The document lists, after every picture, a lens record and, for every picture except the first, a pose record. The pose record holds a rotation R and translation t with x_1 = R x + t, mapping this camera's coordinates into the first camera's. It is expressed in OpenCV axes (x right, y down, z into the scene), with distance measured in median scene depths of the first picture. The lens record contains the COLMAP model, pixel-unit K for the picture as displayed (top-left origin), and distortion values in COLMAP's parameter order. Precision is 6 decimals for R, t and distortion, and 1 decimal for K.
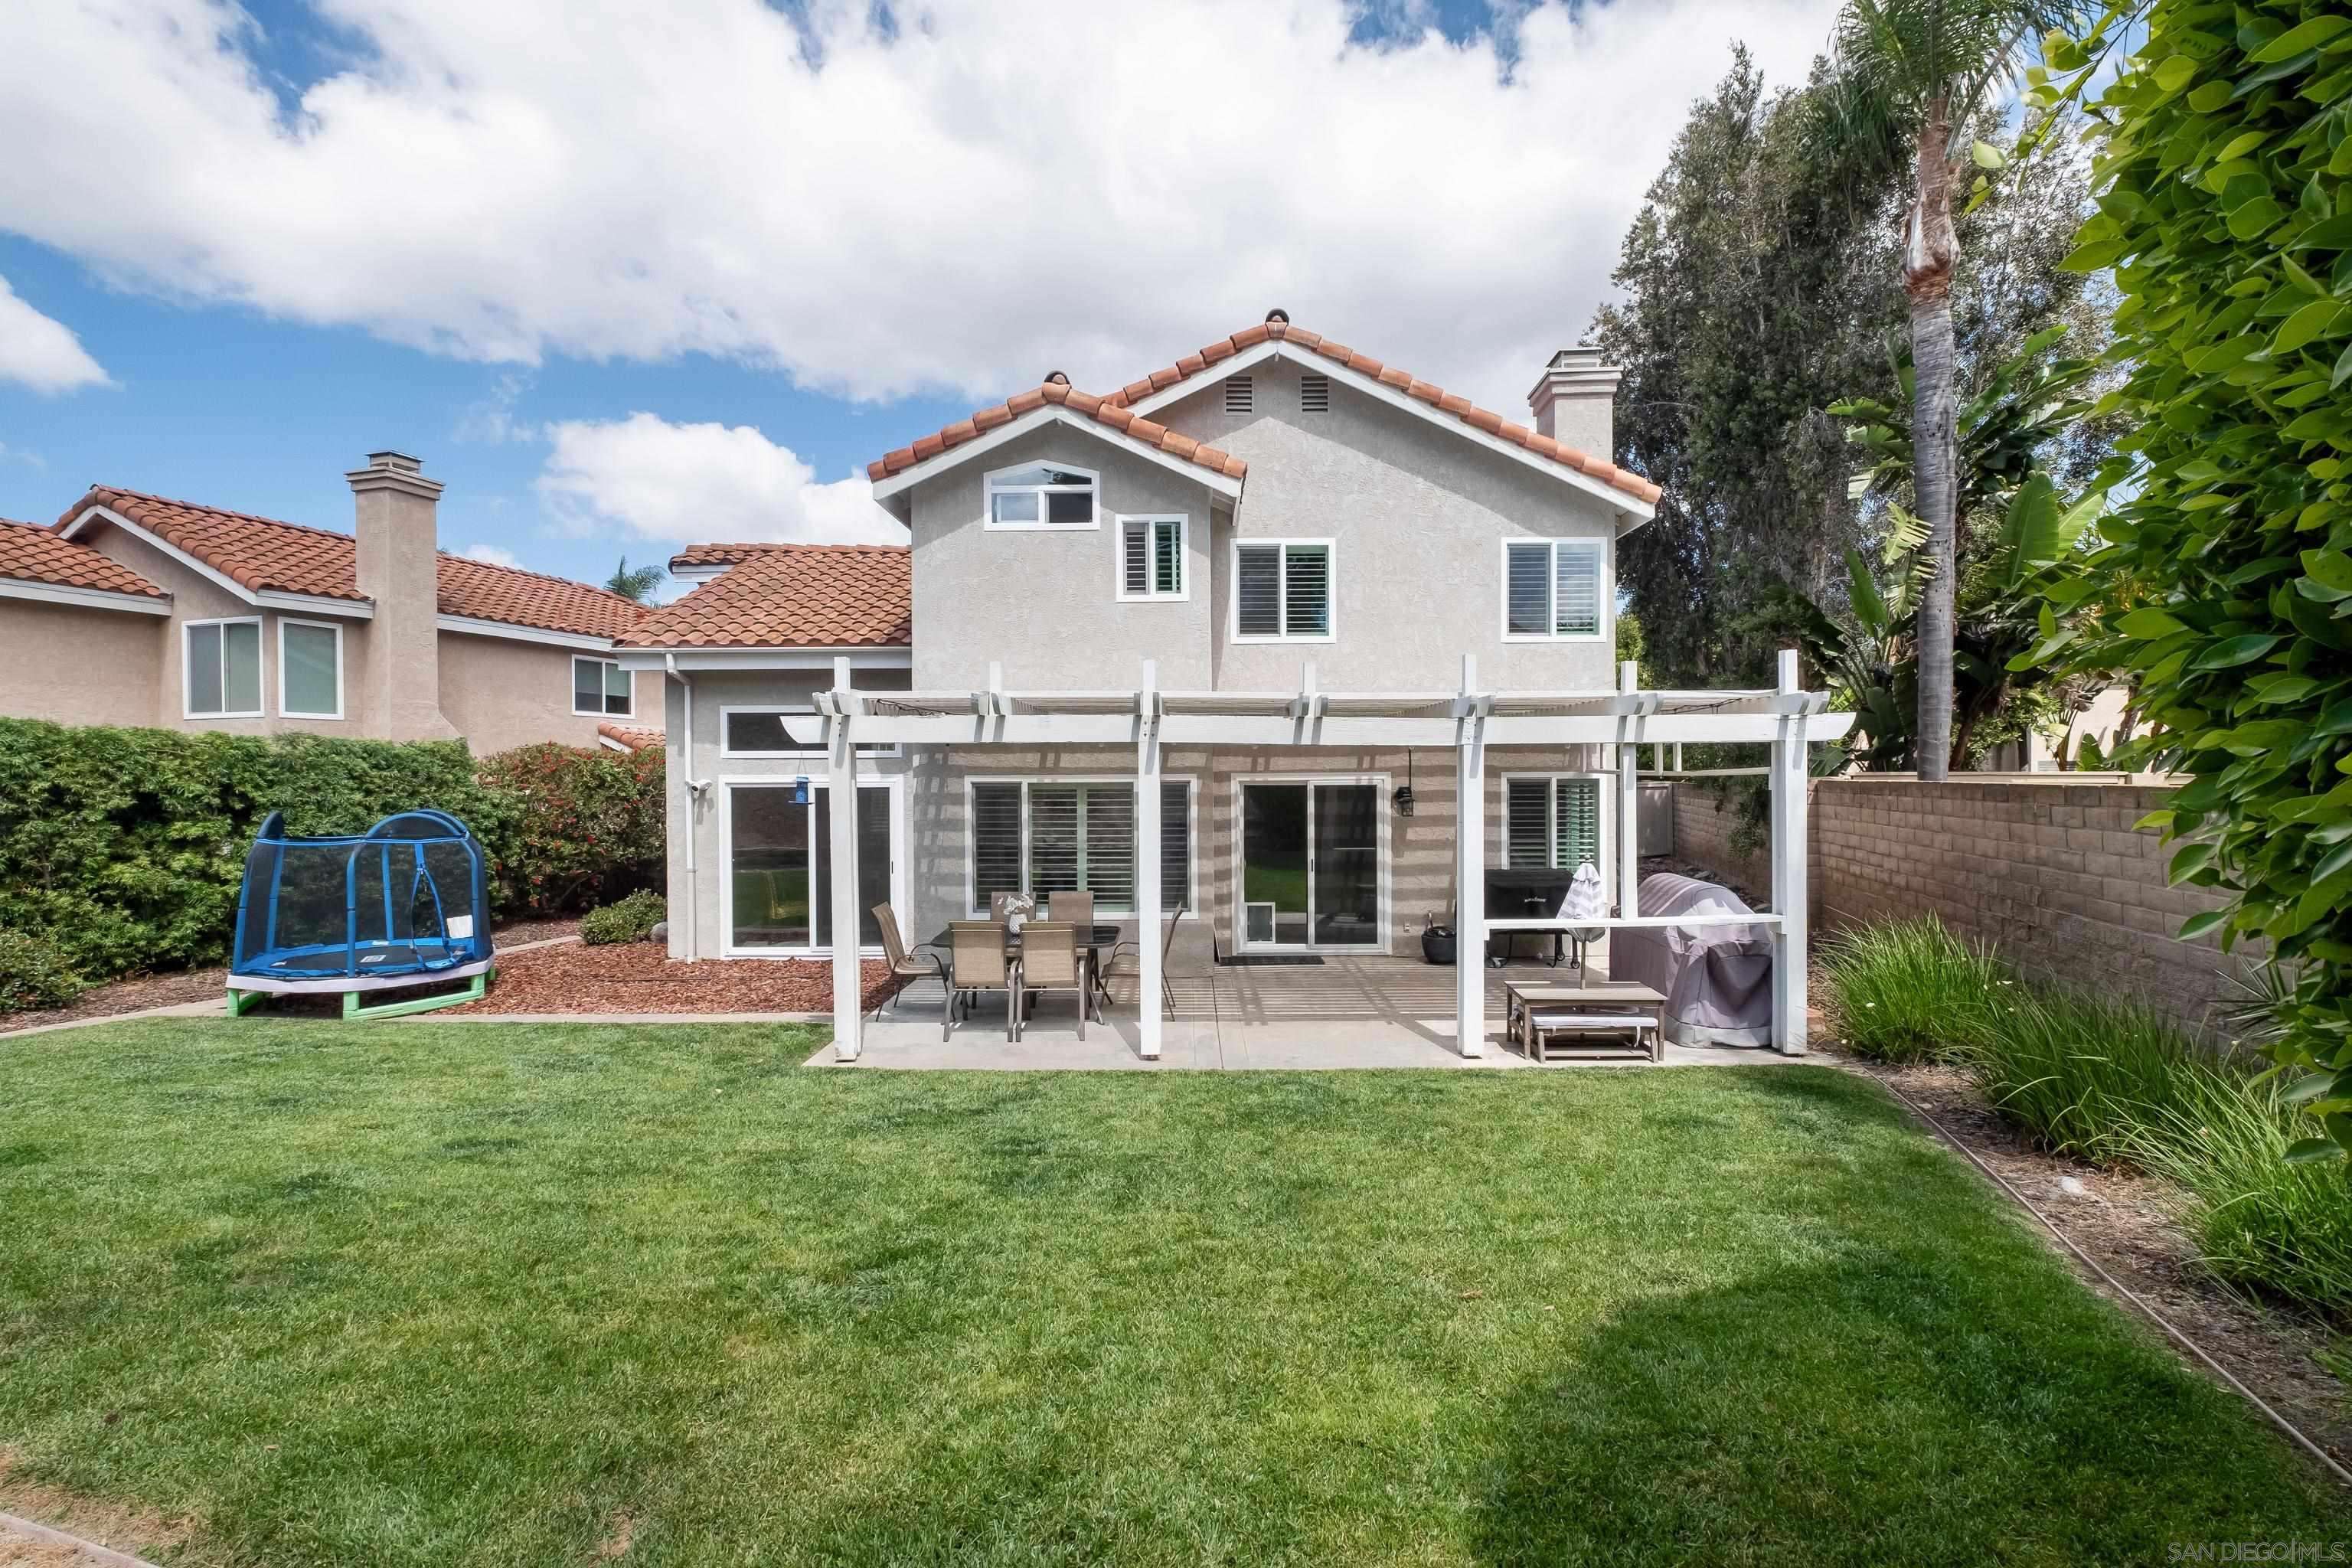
lens RADIAL K [[1034.2, 0, 1206.3], [0, 1034.2, 777.5], [0, 0, 1]] dist [-0.009817, 0.000157]
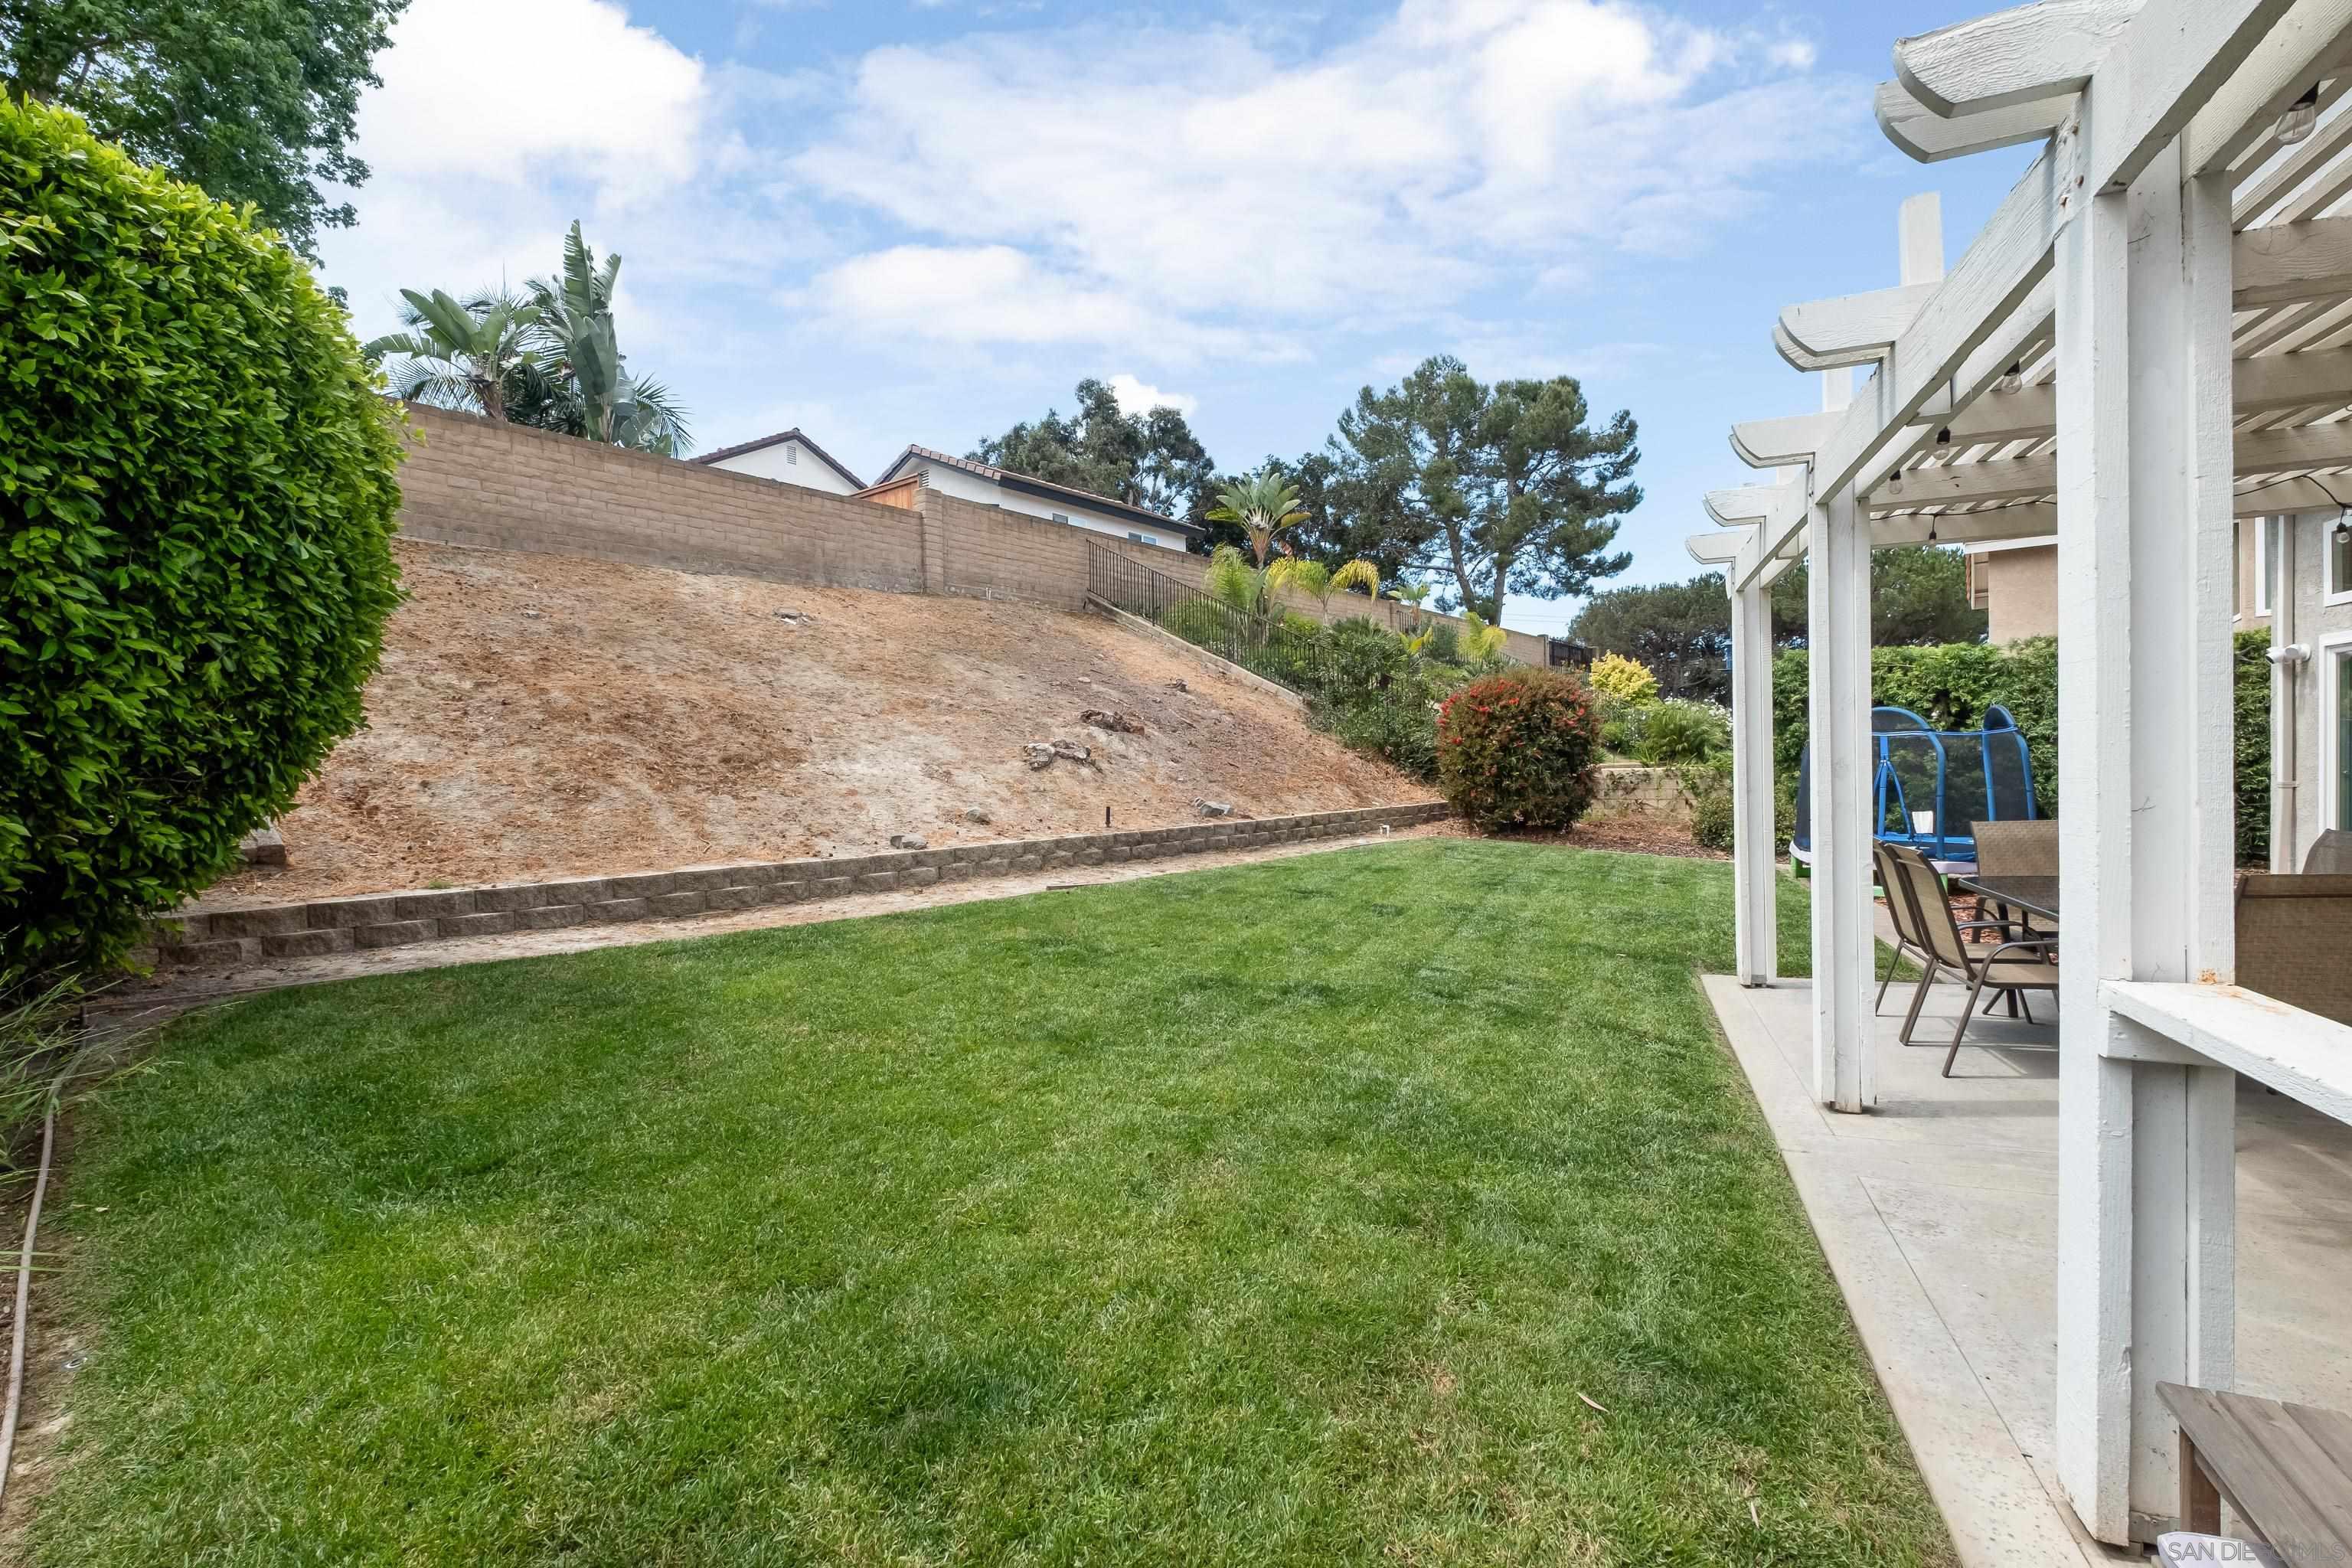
lens RADIAL K [[1015.8, 0, 1182.3], [0, 1015.8, 783.9], [0, 0, 1]] dist [-0.005003, 0.000070]
pose [[-0.392219, 0.031336, -0.919338, 0.416937], [0.021863, 0.999455, 0.024739, 0.066727], [0.919612, -0.010397, -0.392690, 0.706646]]
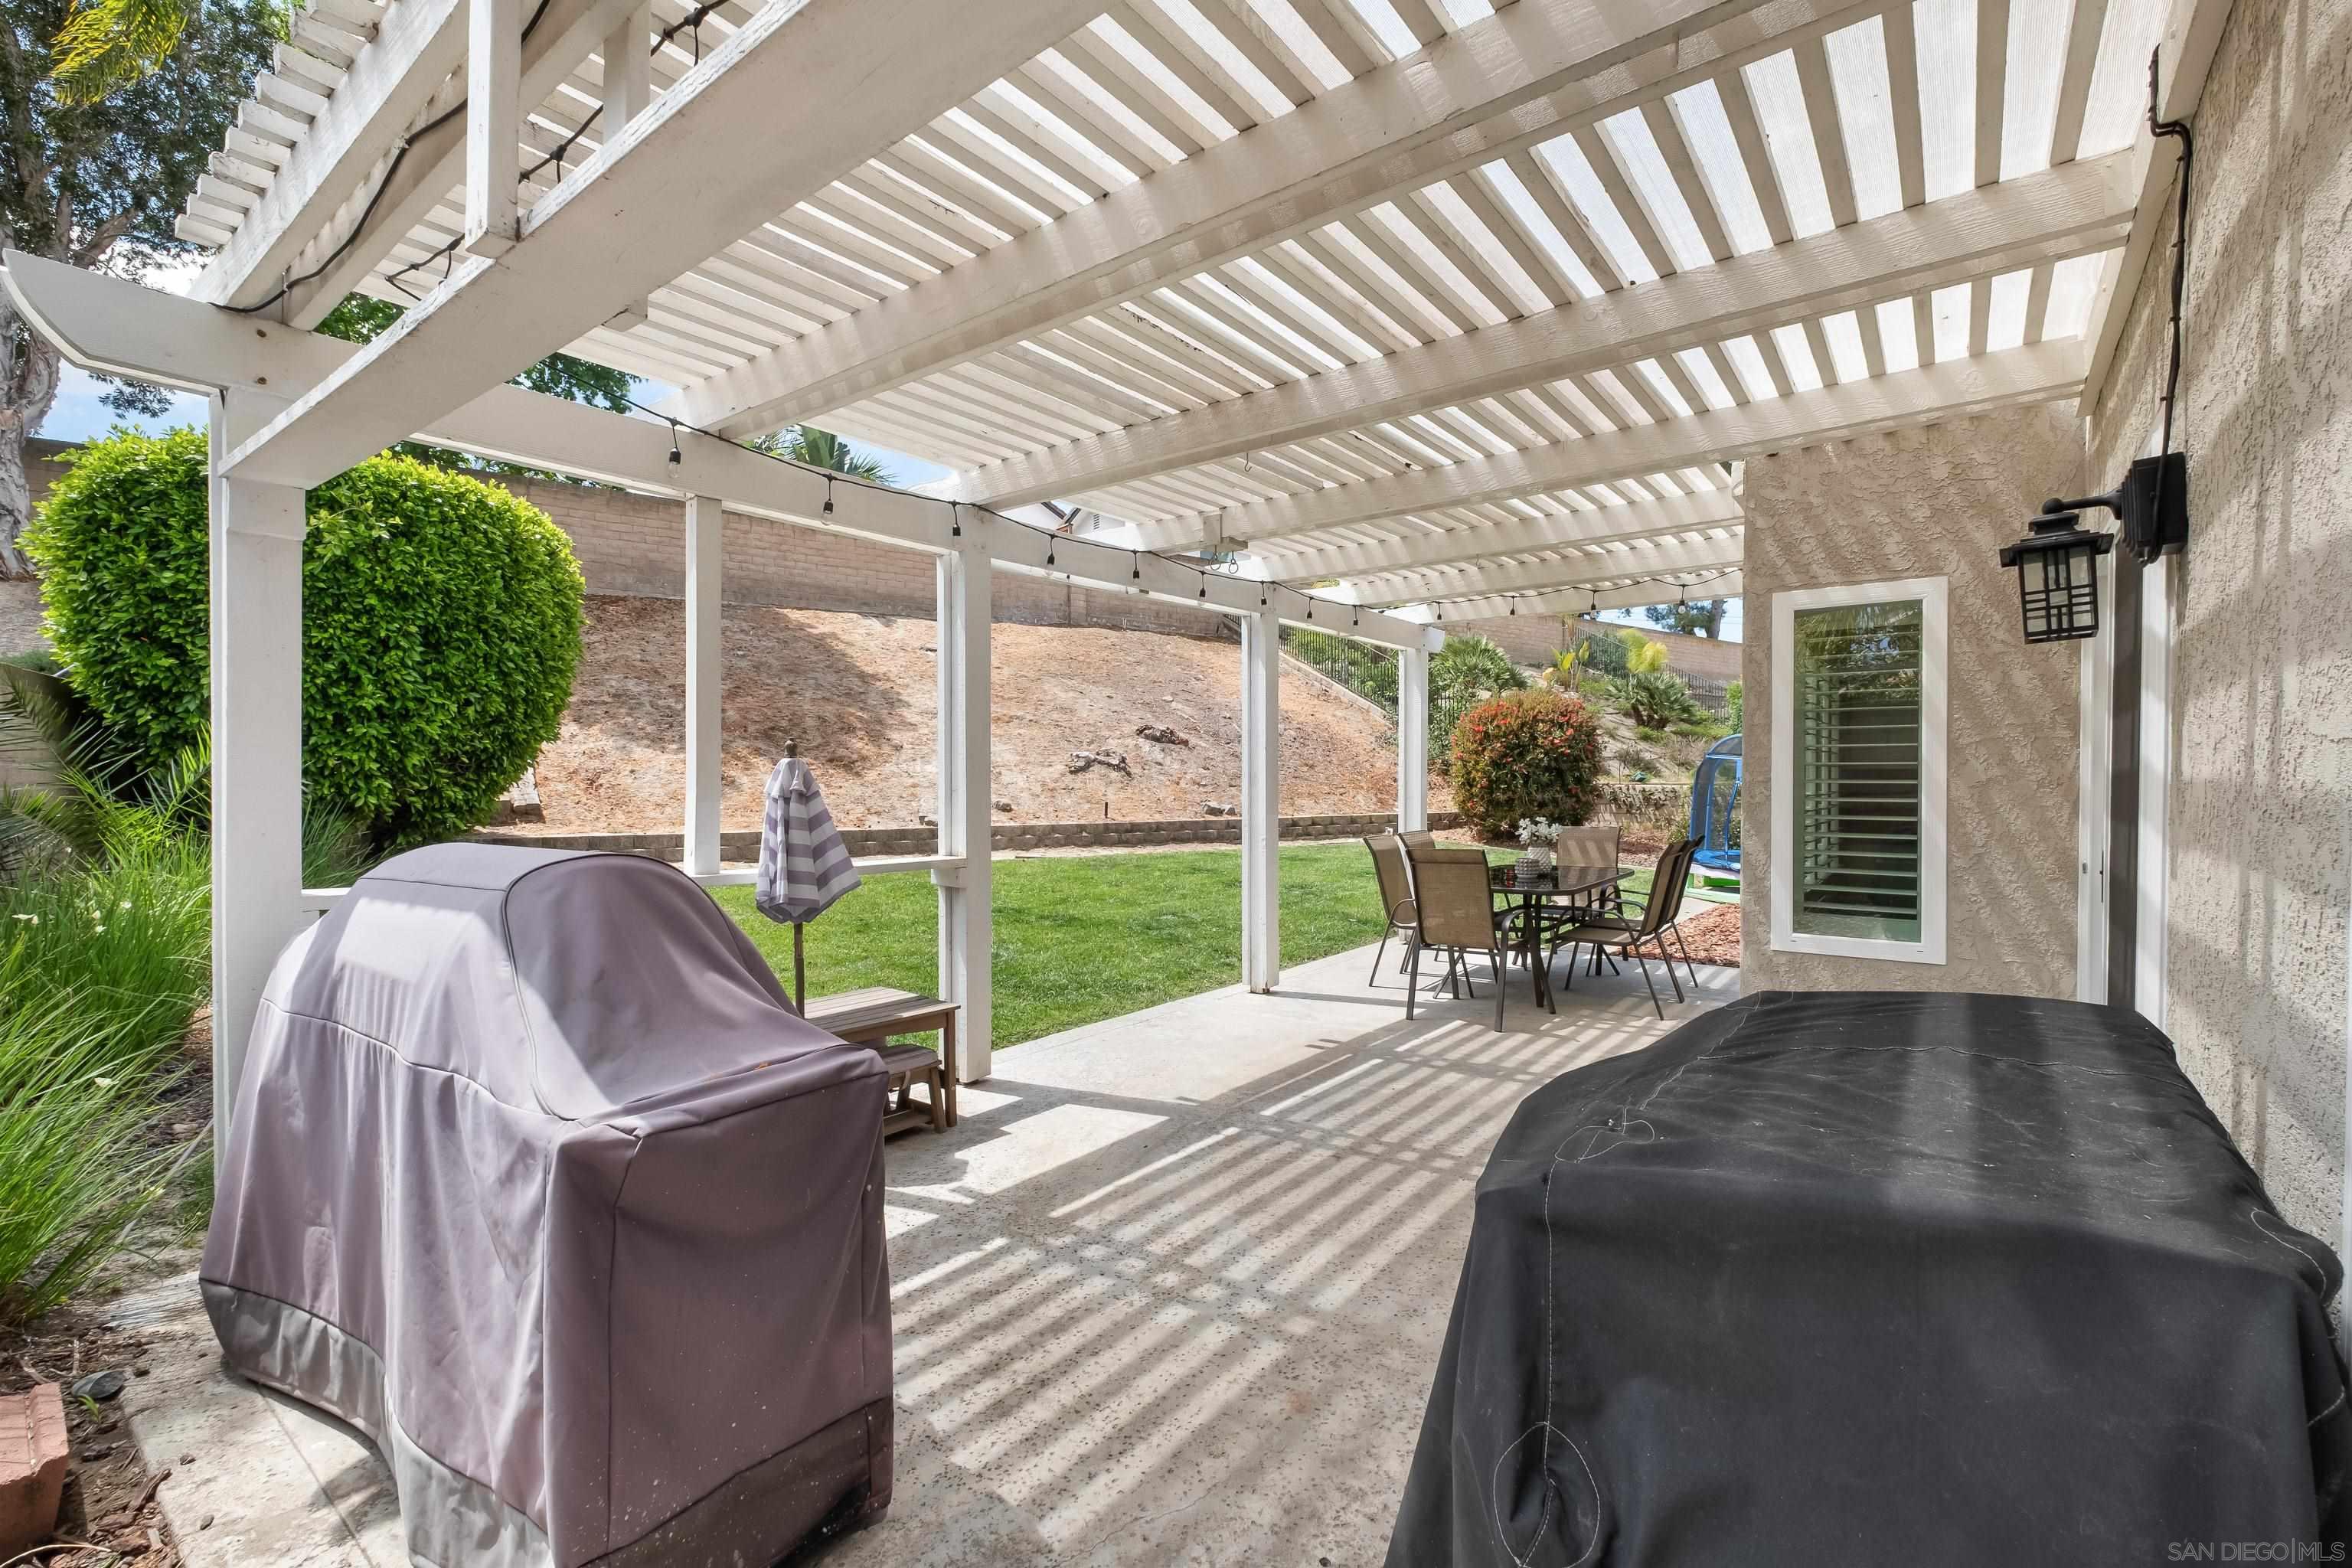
lens RADIAL K [[1015.8, 0, 1182.3], [0, 1015.8, 783.9], [0, 0, 1]] dist [-0.005003, 0.000070]
pose [[-0.620164, 0.012013, -0.784380, 0.481547], [-0.000489, 0.999877, 0.015700, 0.068999], [0.784472, 0.010120, -0.620082, 1.137685]]
